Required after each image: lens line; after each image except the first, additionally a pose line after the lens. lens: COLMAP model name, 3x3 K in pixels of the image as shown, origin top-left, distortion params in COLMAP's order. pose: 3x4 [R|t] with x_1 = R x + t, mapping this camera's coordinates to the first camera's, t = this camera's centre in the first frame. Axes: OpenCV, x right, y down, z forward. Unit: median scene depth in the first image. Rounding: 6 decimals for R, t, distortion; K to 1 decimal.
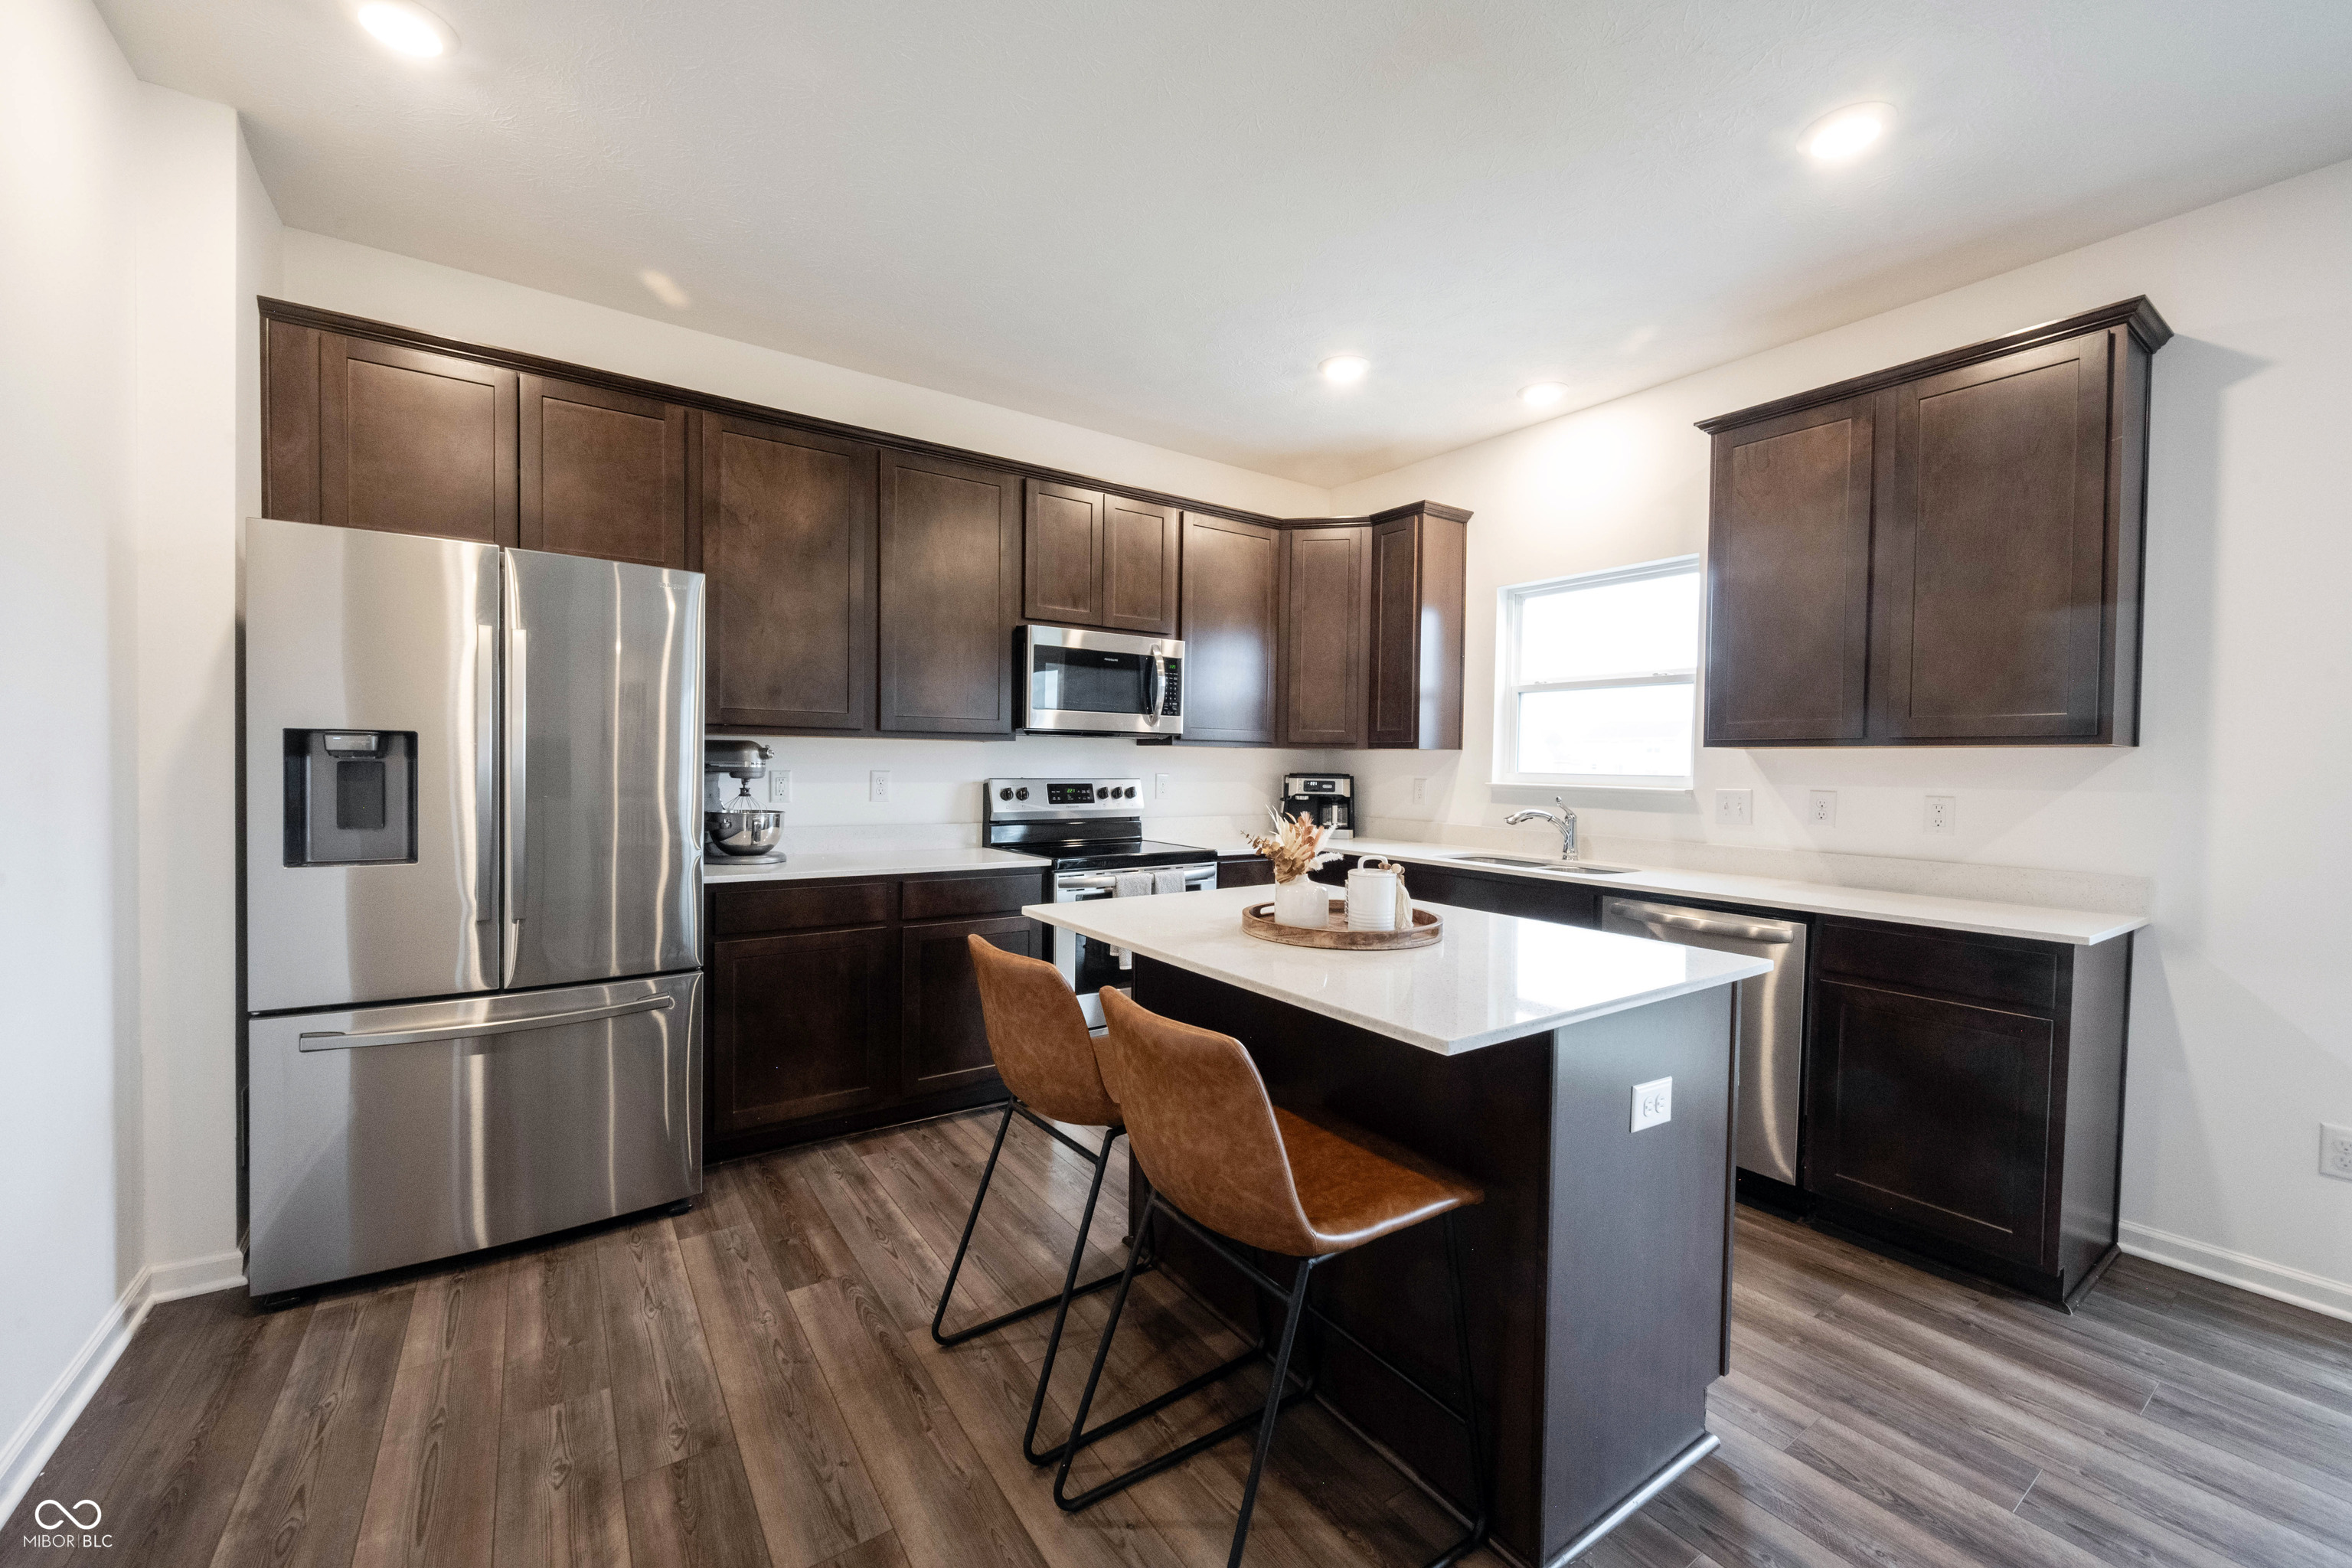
lens RADIAL K [[903.6, 0, 1172.9], [0, 903.6, 787.8], [0, 0, 1]] dist [-0.000821, -0.000216]
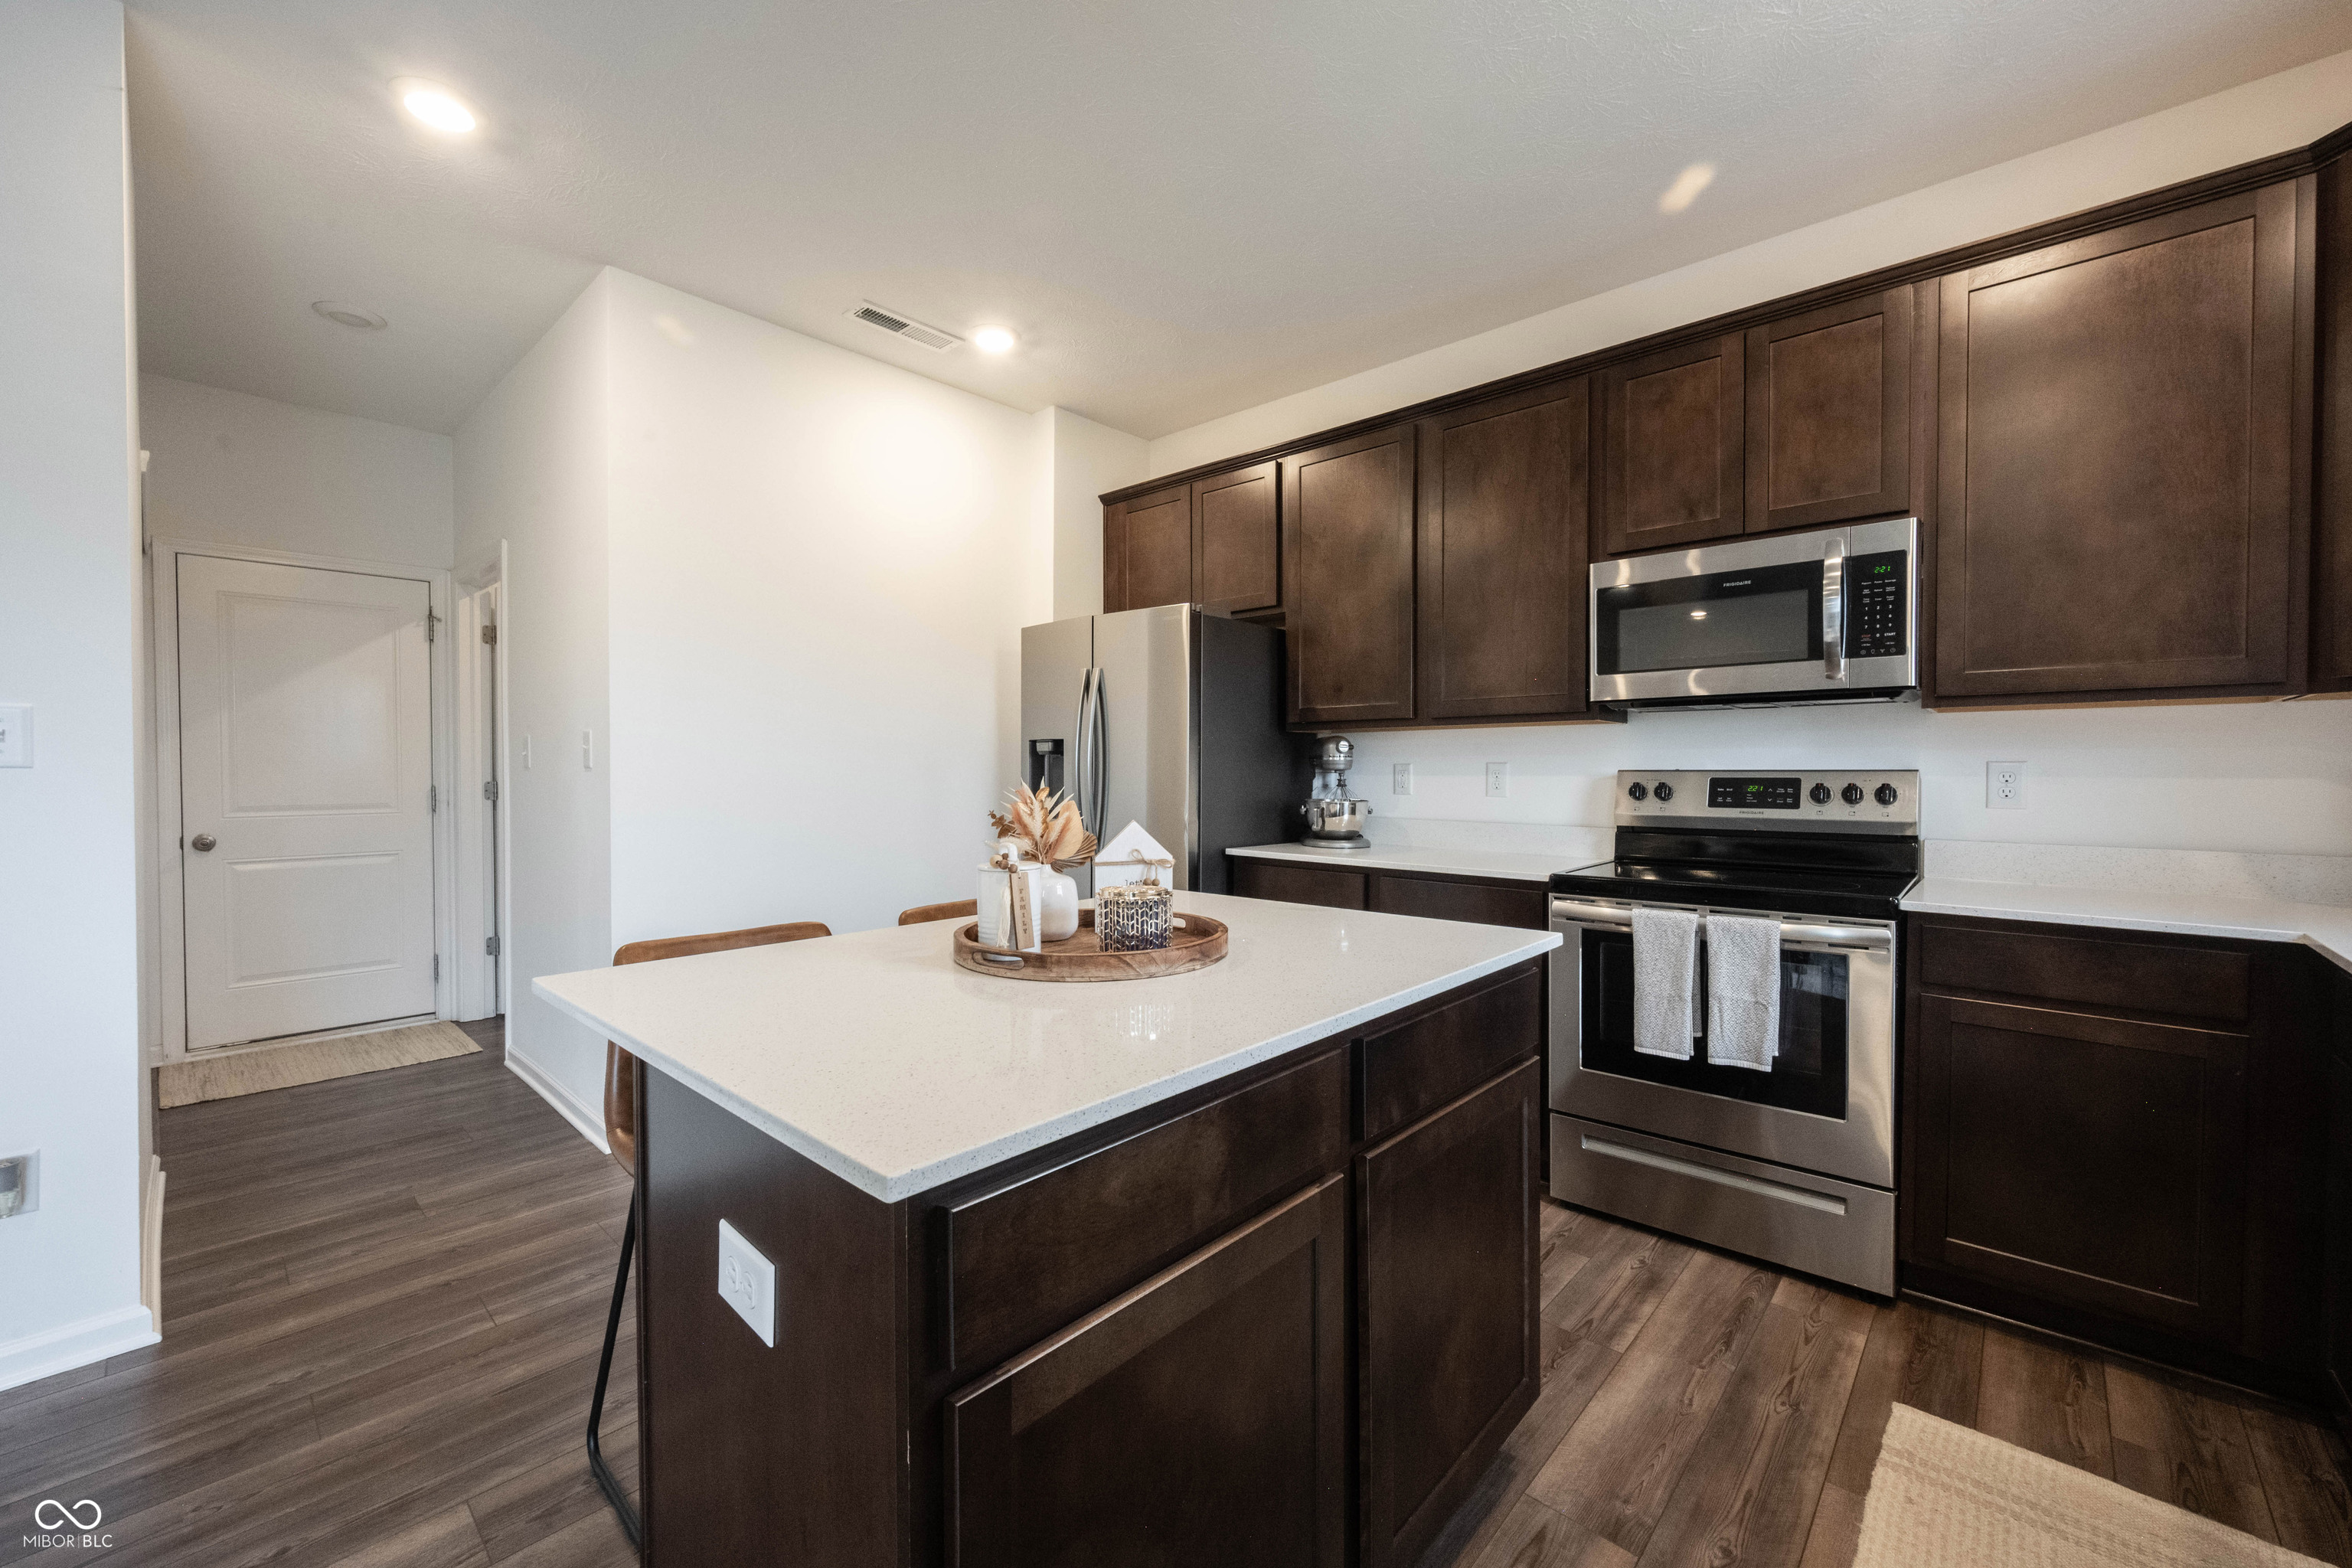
lens RADIAL K [[938.3, 0, 1176.0], [0, 938.3, 784.0], [0, 0, 1]] dist [-0.000085, -0.000330]
pose [[0.206426, -0.000792, -0.978462, 0.491228], [-0.022663, 0.999728, -0.005590, 0.014119], [0.978200, 0.023329, 0.206352, 0.458817]]
